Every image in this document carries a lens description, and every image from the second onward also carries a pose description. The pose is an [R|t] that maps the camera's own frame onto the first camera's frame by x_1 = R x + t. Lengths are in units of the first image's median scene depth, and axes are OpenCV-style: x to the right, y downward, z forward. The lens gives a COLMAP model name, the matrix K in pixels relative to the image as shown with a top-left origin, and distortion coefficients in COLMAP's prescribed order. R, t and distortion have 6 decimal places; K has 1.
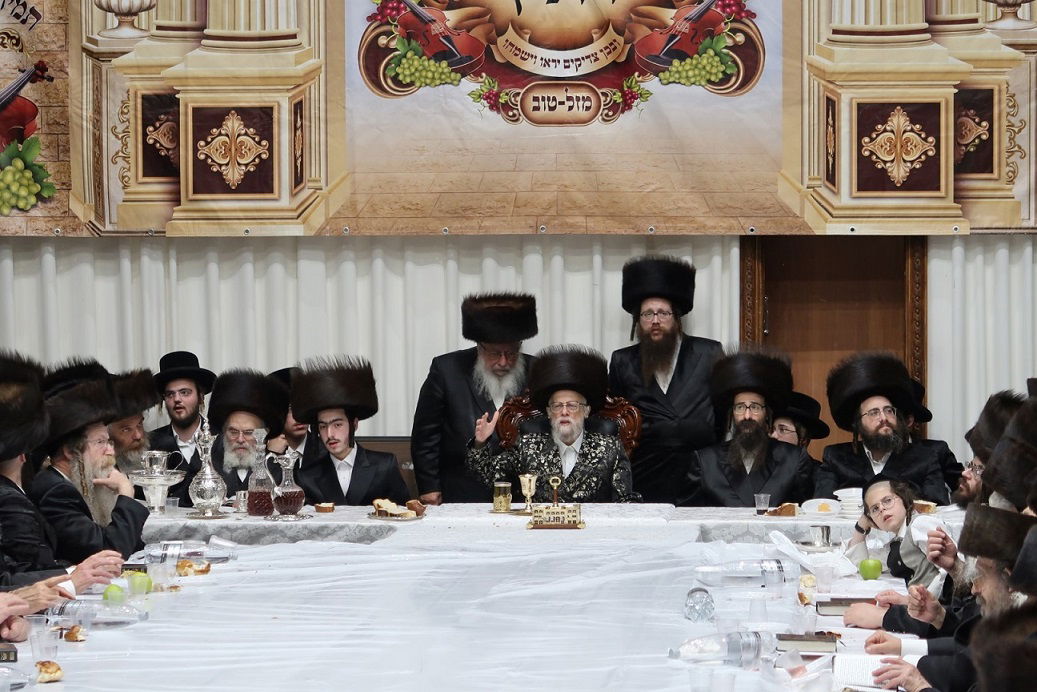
lens RADIAL K [[2185.0, 0, 518.5], [0, 2185.0, 346.0], [0, 0, 1]] dist [-0.016243, -0.354112]
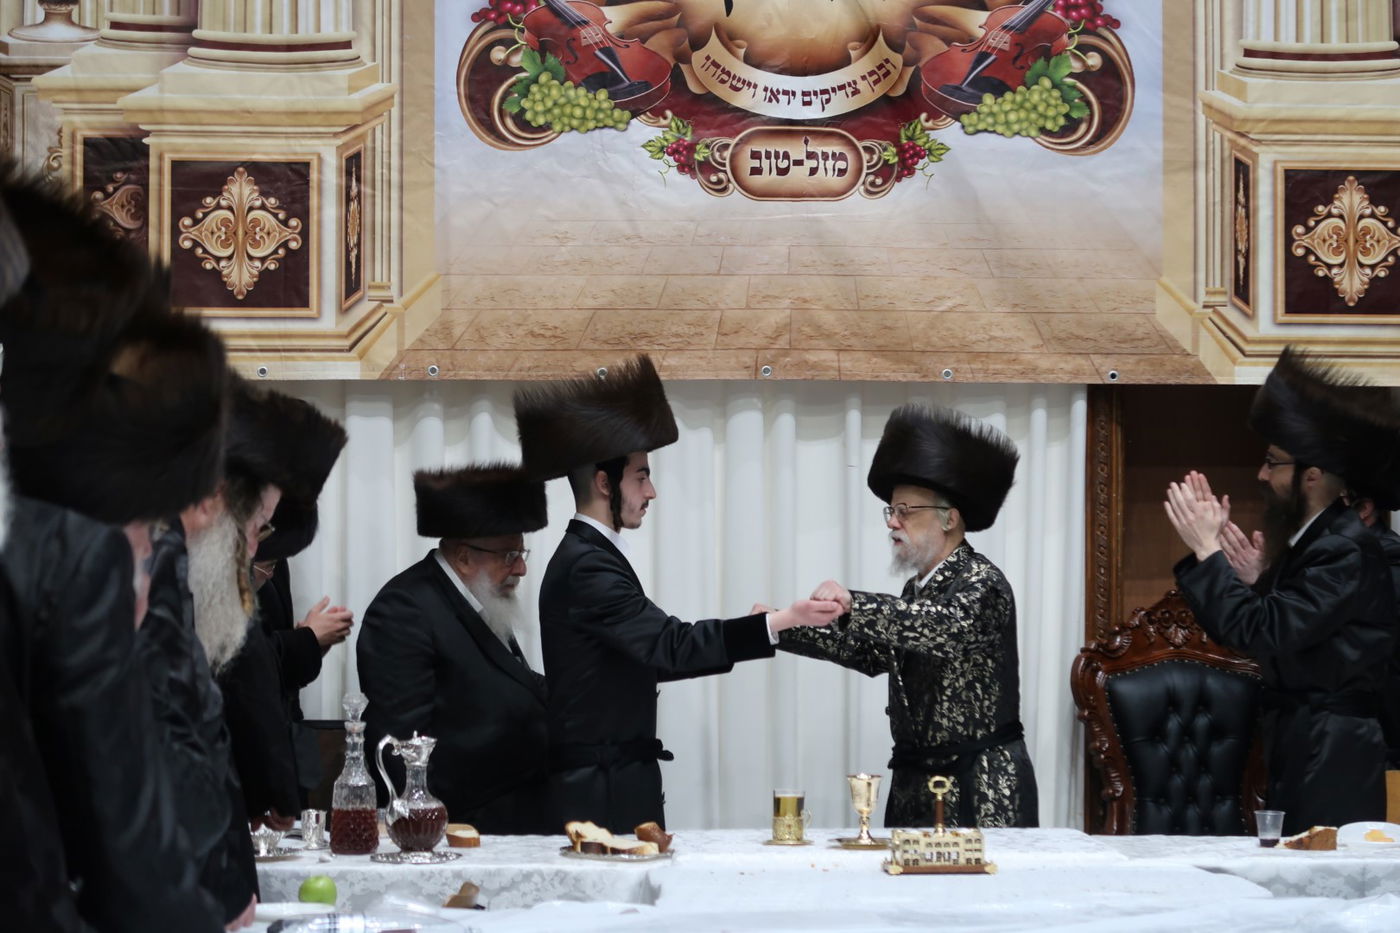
lens RADIAL K [[2846.6, 0, 700.0], [0, 2846.6, 466.5], [0, 0, 1]] dist [-0.002576, -0.190295]
pose [[0.994211, 0.008135, 0.107140, -0.090353], [-0.001647, 0.998166, -0.060512, 0.019632], [-0.107435, 0.059985, 0.992401, 0.230756]]
